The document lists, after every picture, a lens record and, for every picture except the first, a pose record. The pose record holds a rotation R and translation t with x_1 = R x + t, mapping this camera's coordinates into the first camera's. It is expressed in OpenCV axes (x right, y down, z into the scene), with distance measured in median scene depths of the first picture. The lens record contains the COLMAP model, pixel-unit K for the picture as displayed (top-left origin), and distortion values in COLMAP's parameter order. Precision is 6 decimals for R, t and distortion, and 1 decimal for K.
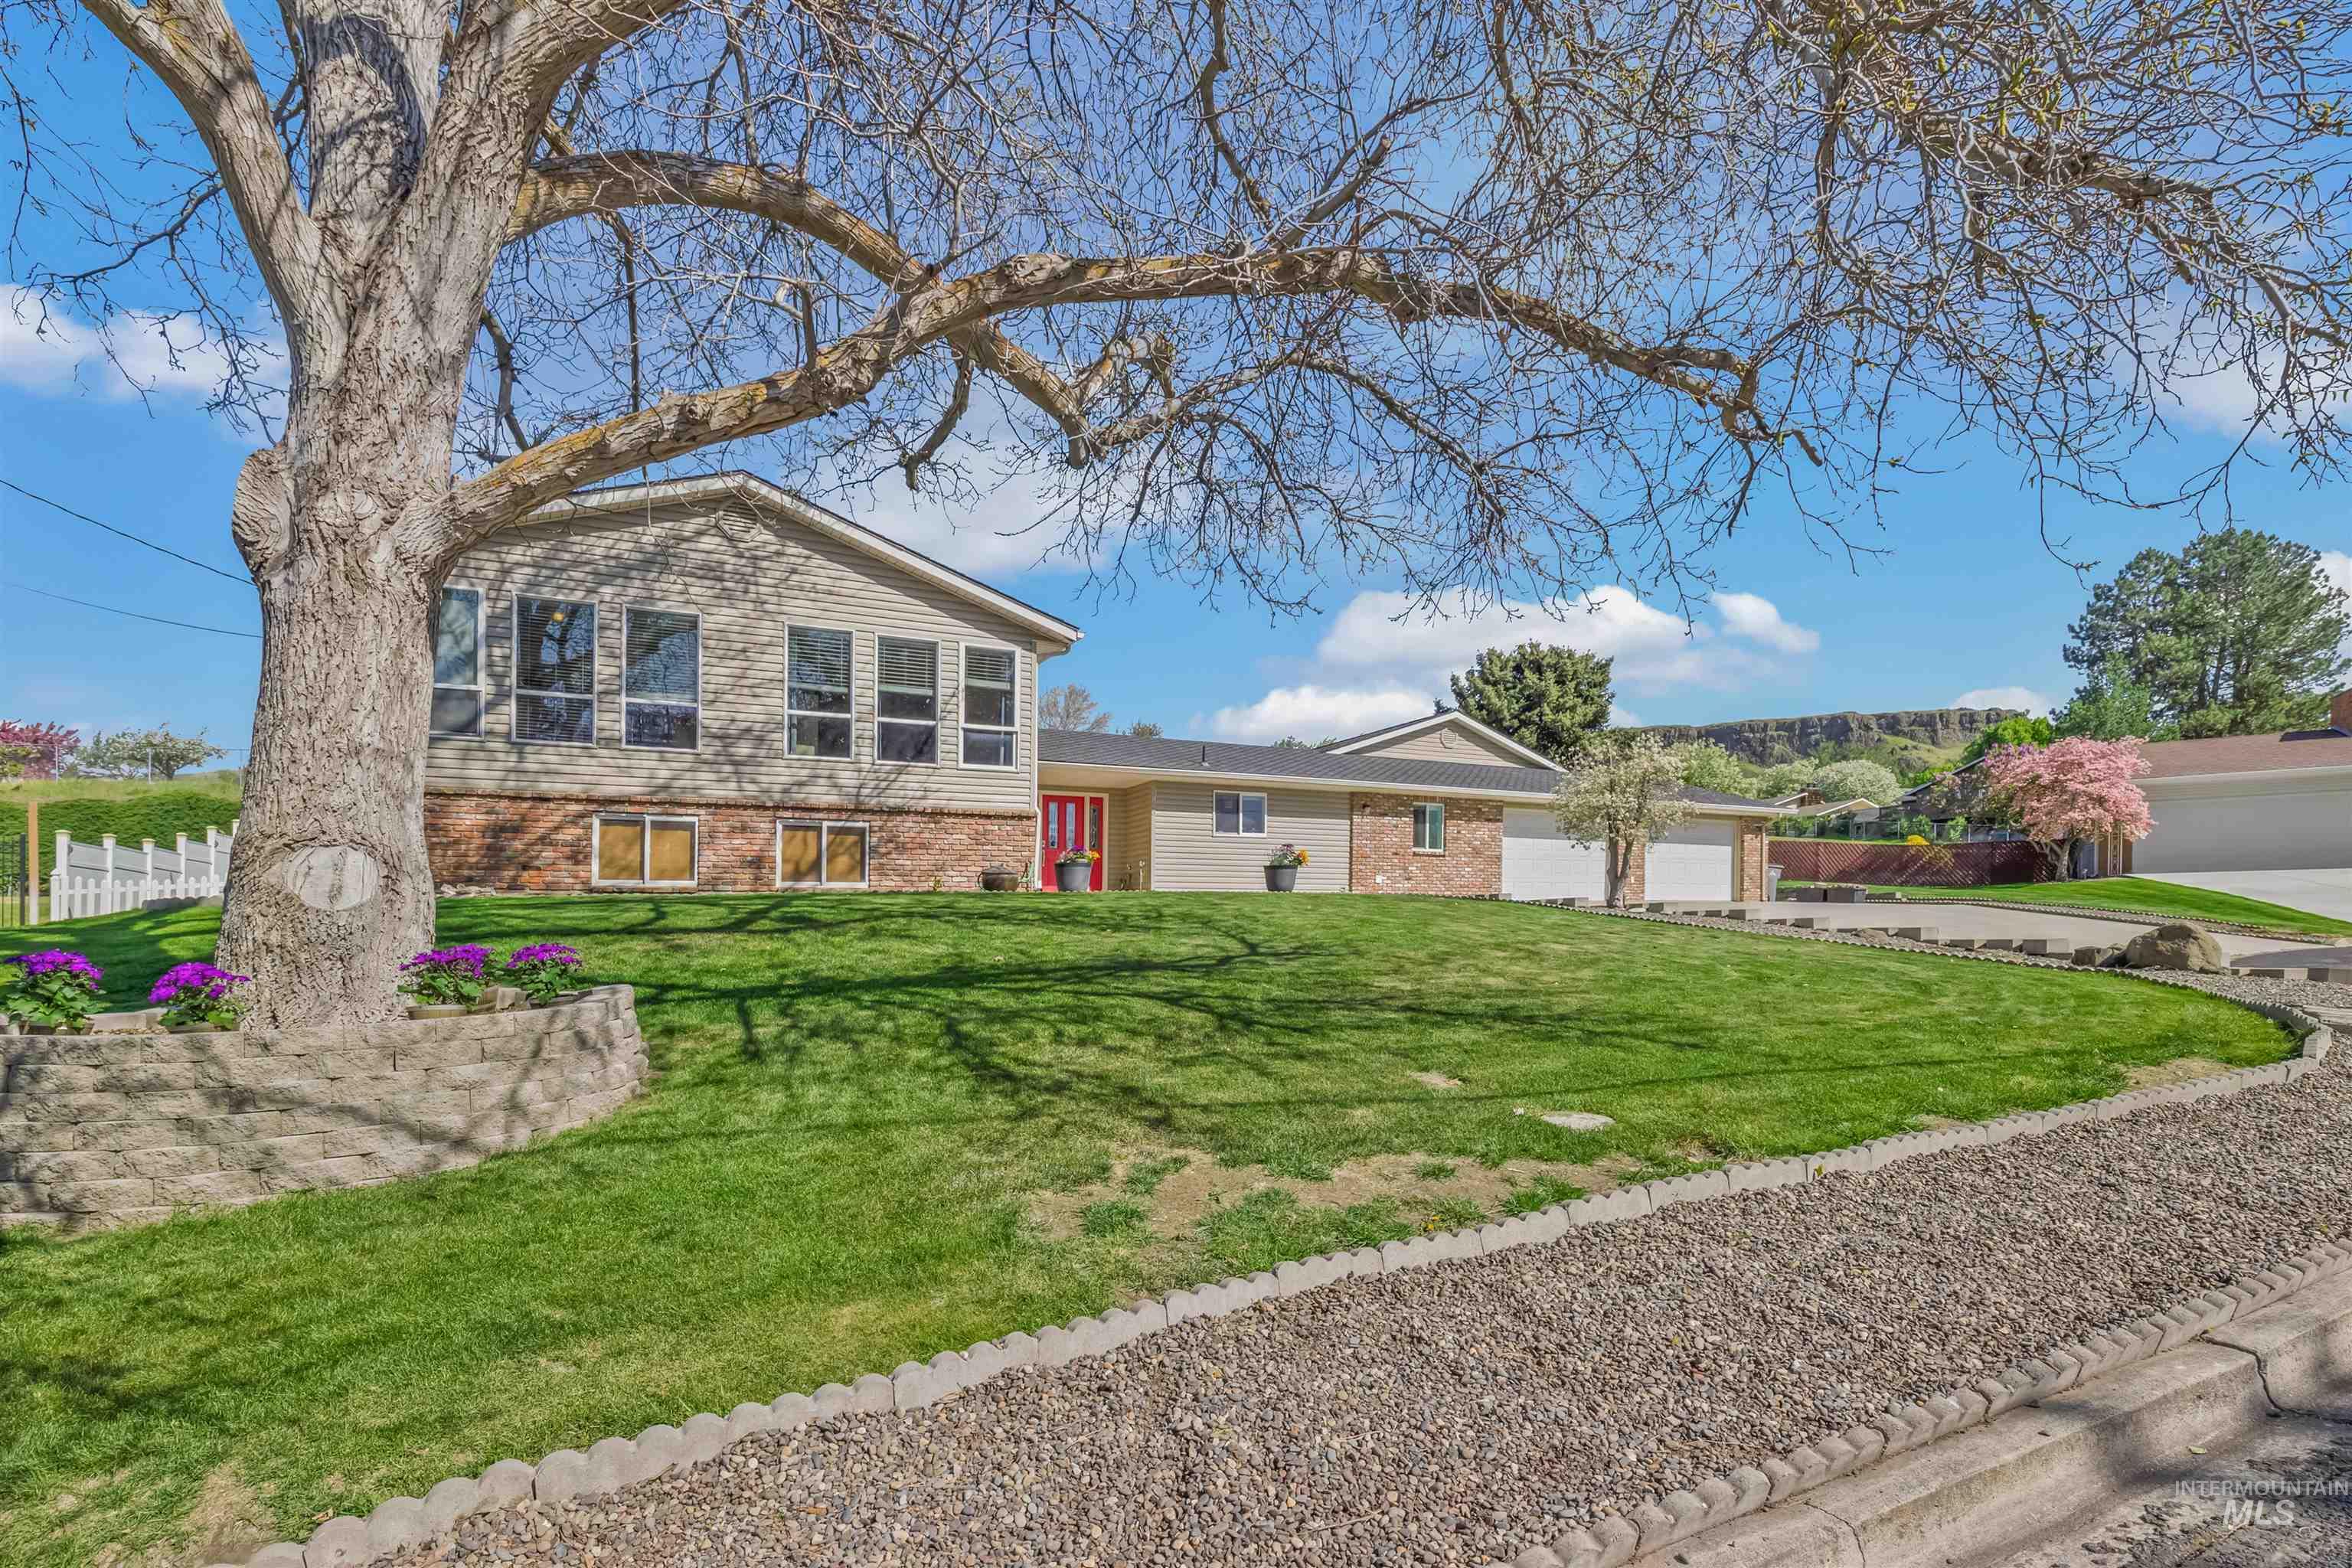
lens RADIAL K [[1072.6, 0, 1205.5], [0, 1072.6, 934.3], [0, 0, 1]] dist [-0.004681, 0.000996]
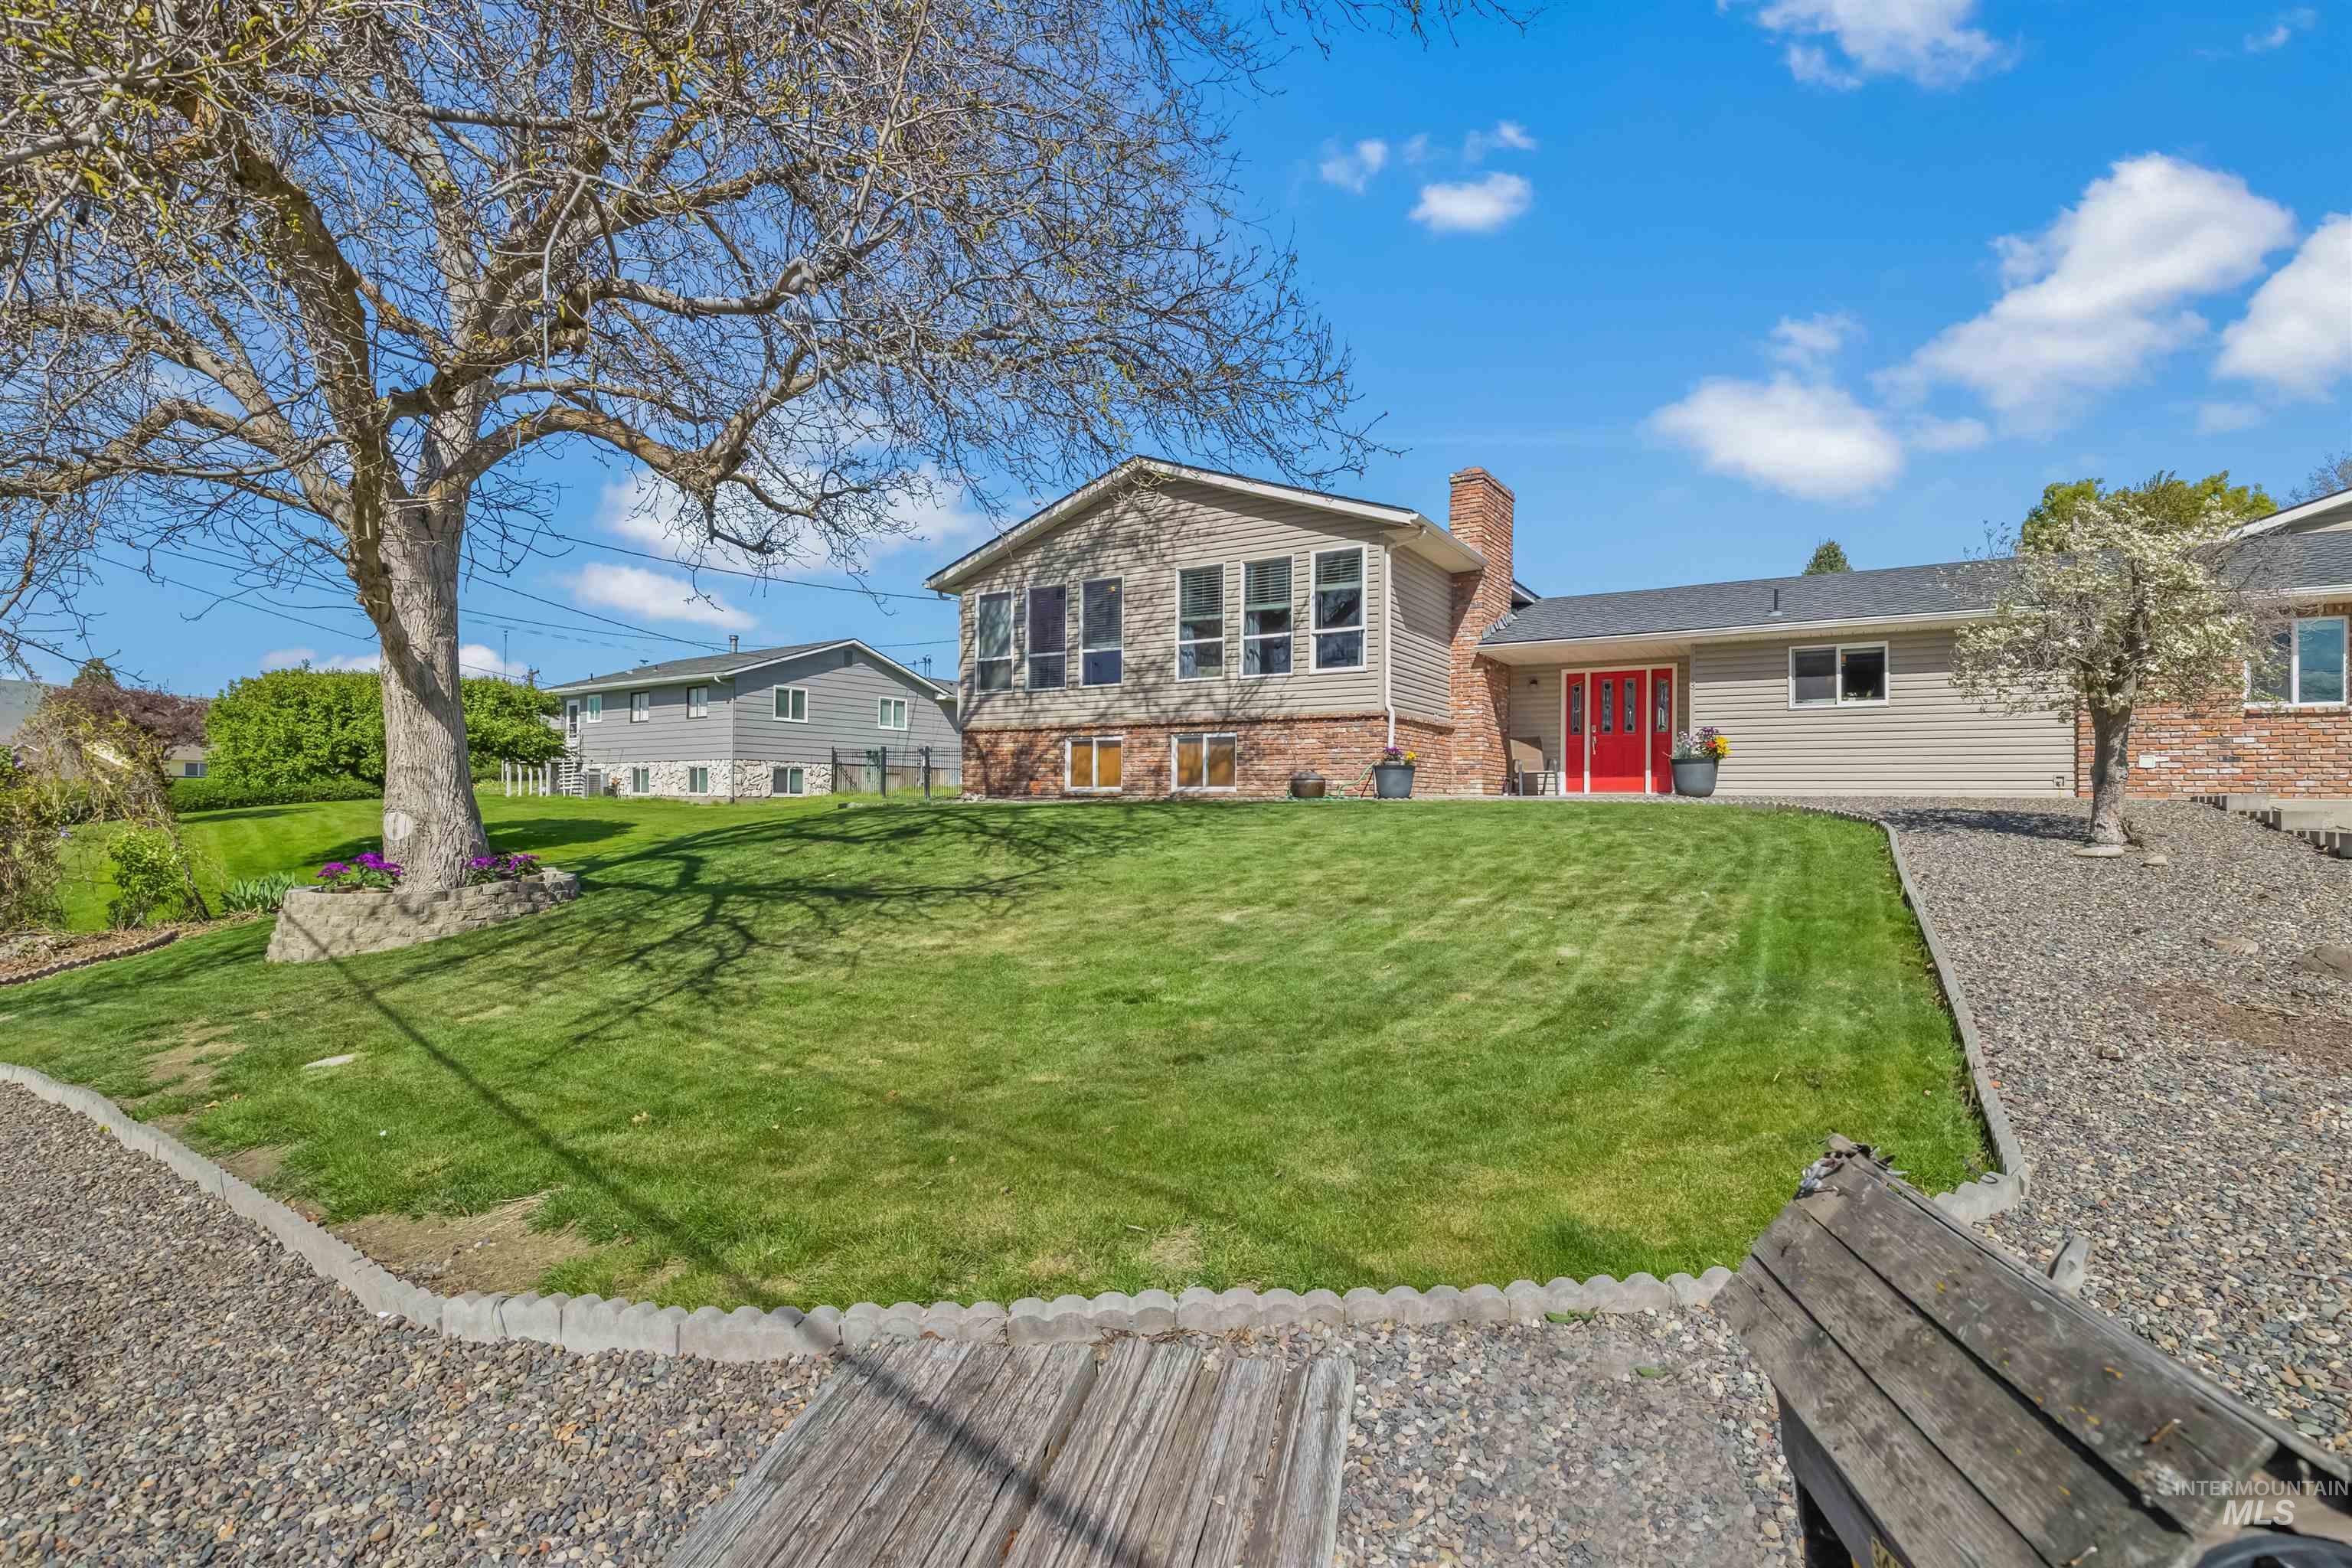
lens RADIAL K [[1072.6, 0, 1188.6], [0, 1072.6, 780.1], [0, 0, 1]] dist [-0.004681, 0.000996]
pose [[0.524896, 0.000461, -0.851166, 0.623056], [-0.012077, 0.999903, -0.006906, -0.048447], [0.851081, 0.013904, 0.524851, 0.390035]]
